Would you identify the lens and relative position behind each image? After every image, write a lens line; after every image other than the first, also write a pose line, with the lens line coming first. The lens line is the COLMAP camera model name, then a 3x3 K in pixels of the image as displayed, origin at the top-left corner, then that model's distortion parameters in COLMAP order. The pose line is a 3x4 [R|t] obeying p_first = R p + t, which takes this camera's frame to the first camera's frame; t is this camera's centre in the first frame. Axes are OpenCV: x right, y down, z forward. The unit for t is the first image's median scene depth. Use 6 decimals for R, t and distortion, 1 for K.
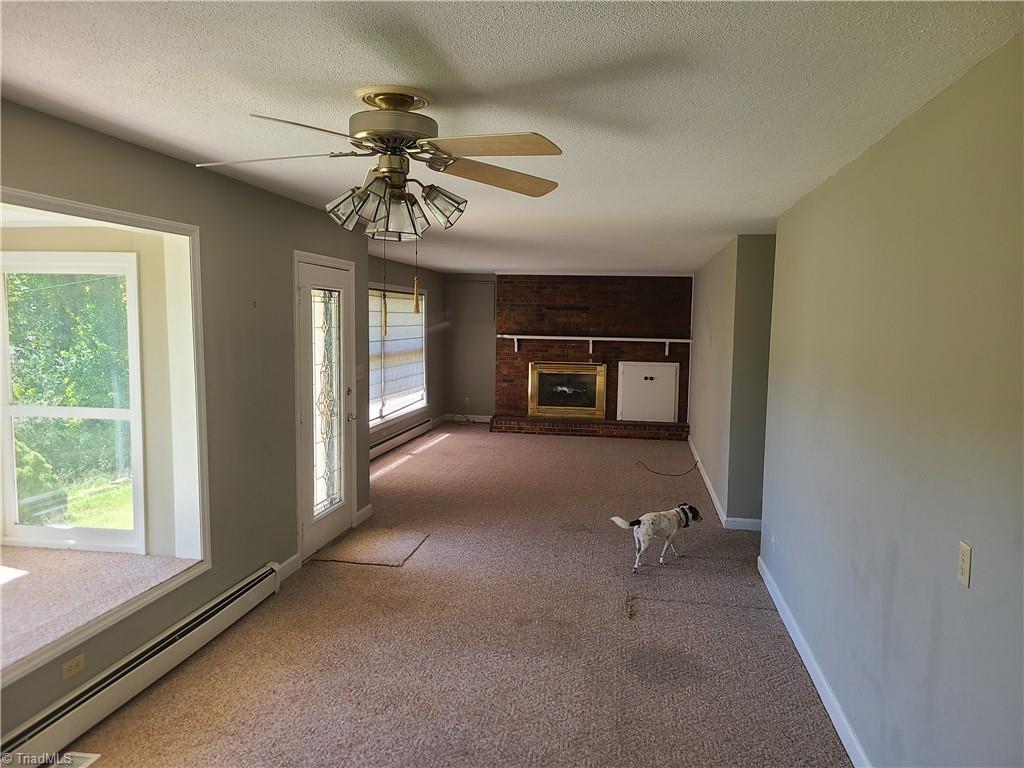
lens RADIAL K [[761.7, 0, 522.3], [0, 761.7, 393.2], [0, 0, 1]] dist [0.033231, -0.005657]
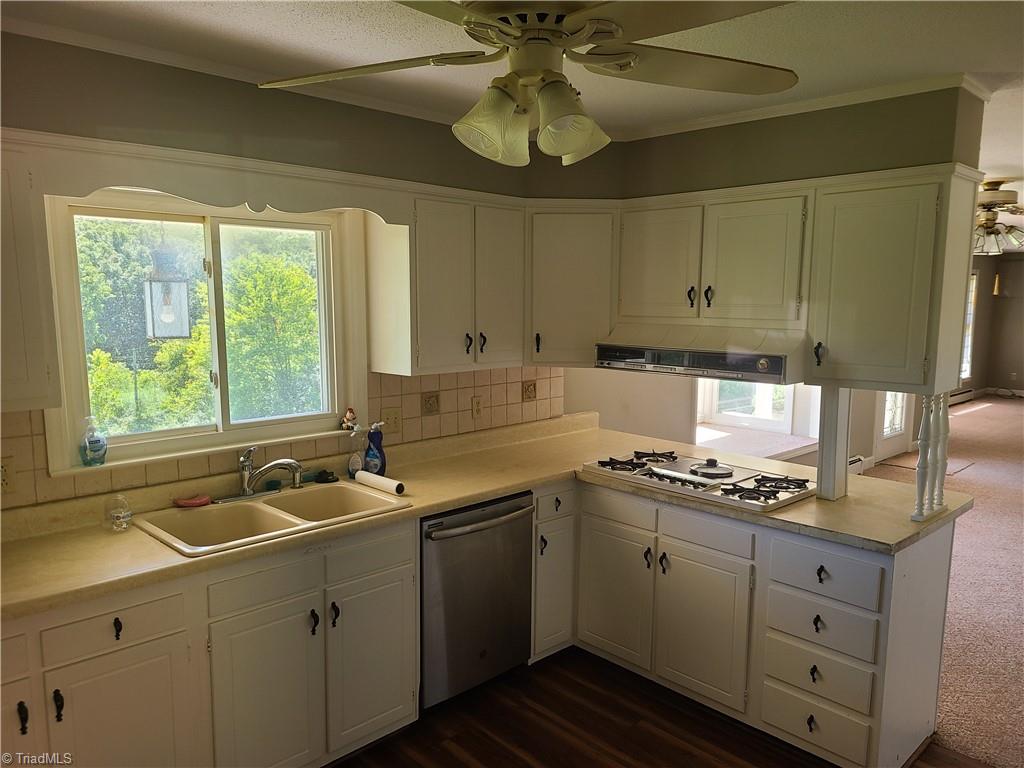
lens RADIAL K [[761.7, 0, 522.3], [0, 761.7, 393.2], [0, 0, 1]] dist [0.033231, -0.005657]
pose [[0.802937, 0.069369, -0.592013, 0.041760], [-0.053770, 0.997585, 0.043965, 0.074055], [0.593633, -0.003469, 0.804728, -0.760427]]
